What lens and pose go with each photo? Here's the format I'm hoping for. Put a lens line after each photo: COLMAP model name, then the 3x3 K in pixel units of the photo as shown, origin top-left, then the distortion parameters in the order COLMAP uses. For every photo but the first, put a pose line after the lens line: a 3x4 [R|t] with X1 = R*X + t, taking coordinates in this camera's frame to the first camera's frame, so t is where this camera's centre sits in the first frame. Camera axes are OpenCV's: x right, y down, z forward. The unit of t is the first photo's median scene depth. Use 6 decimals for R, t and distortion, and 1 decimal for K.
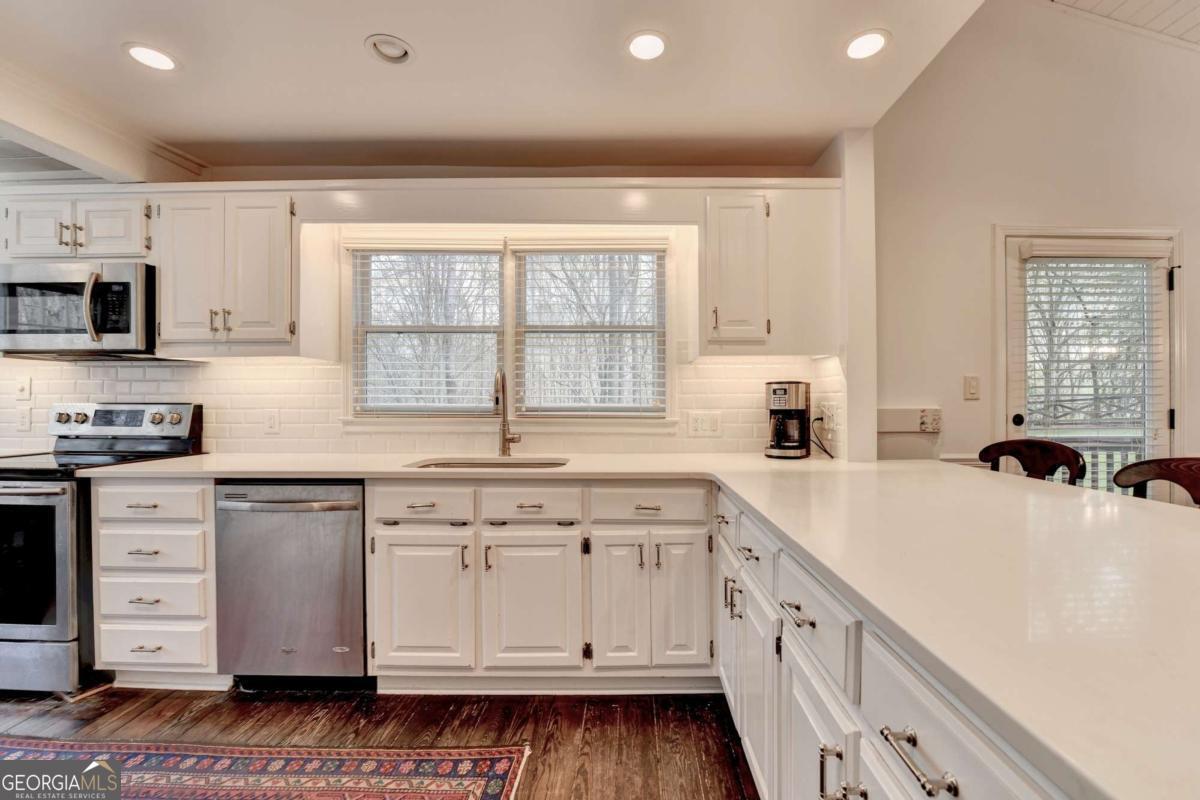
lens RADIAL K [[491.4, 0, 600.0], [0, 491.4, 400.0], [0, 0, 1]] dist [-0.014199, -0.000420]
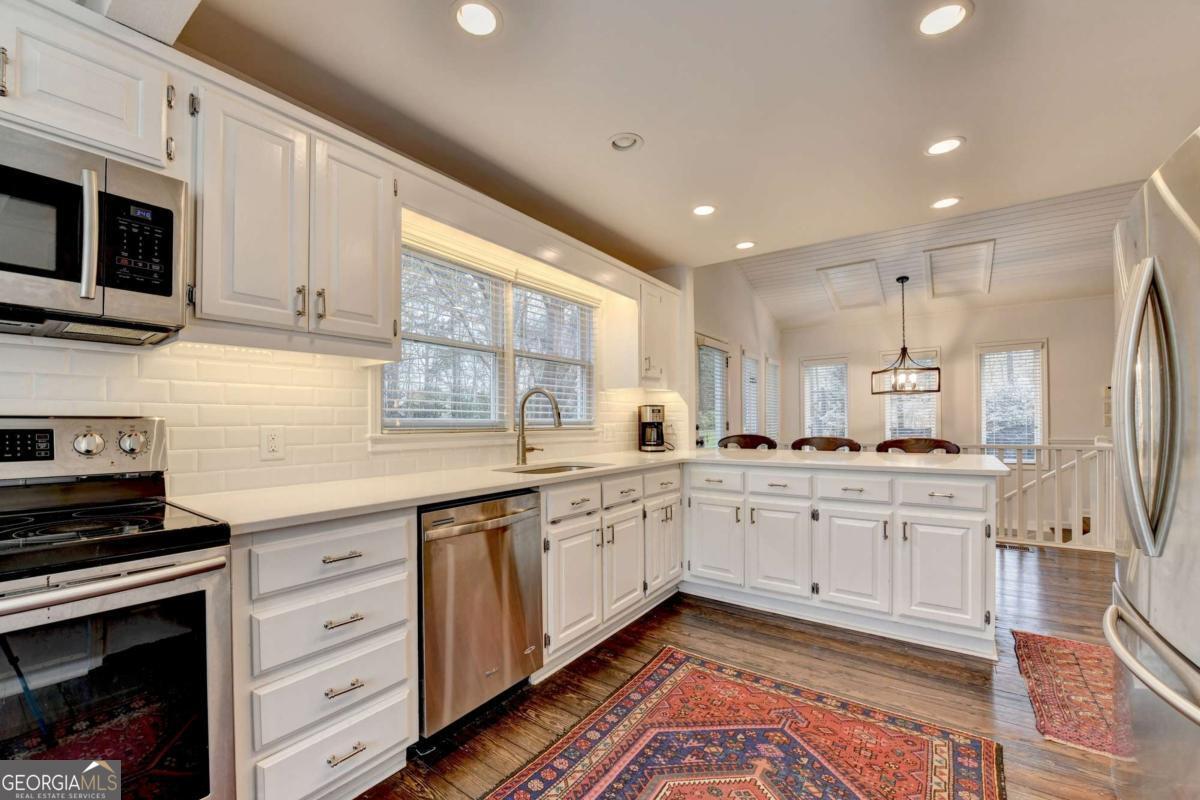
lens RADIAL K [[484.1, 0, 599.2], [0, 484.1, 416.2], [0, 0, 1]] dist [-0.001867, -0.000207]
pose [[0.580072, 0.004394, 0.814553, -1.091493], [0.000727, 0.999982, -0.005912, 0.010316], [-0.814565, 0.004021, 0.580059, 0.225726]]
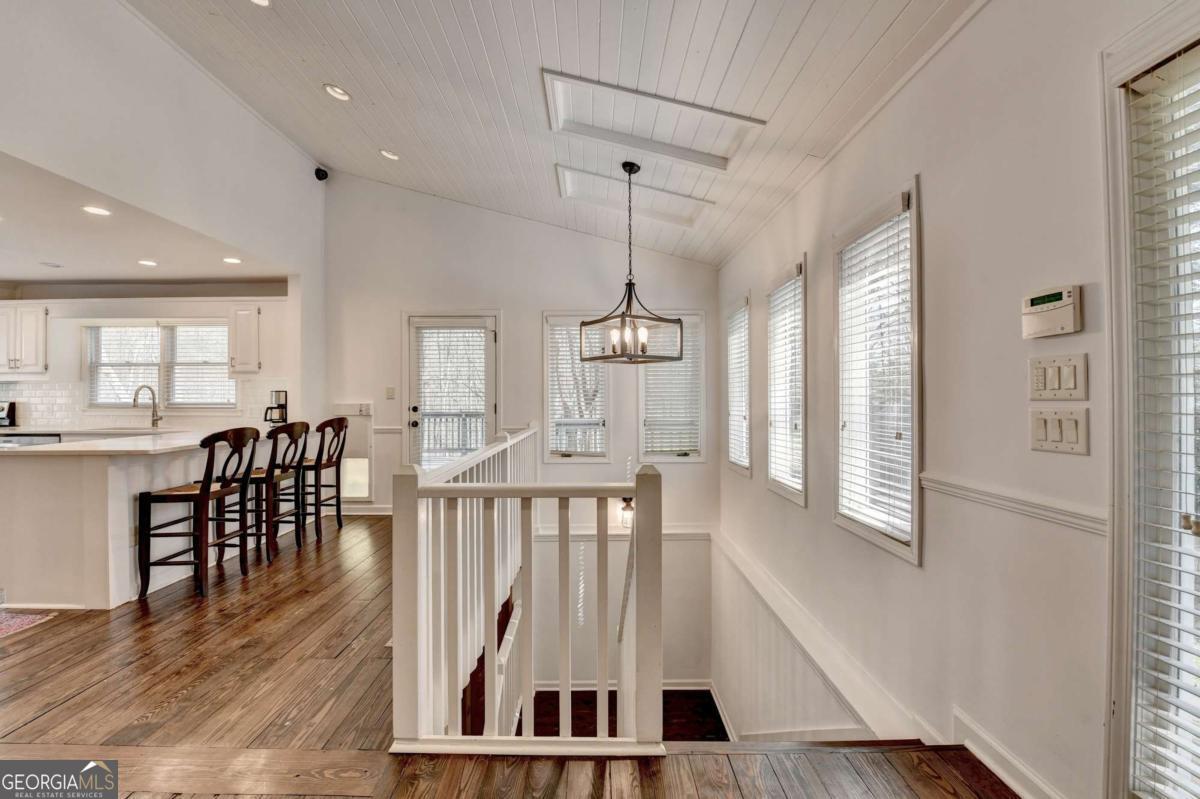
lens RADIAL K [[491.4, 0, 600.0], [0, 491.4, 399.5], [0, 0, 1]] dist [-0.014199, -0.000420]
pose [[0.999998, -0.002181, 0.000321, 1.867815], [0.002181, 0.999995, -0.002446, 0.009877], [-0.000316, 0.002447, 0.999997, -1.163979]]
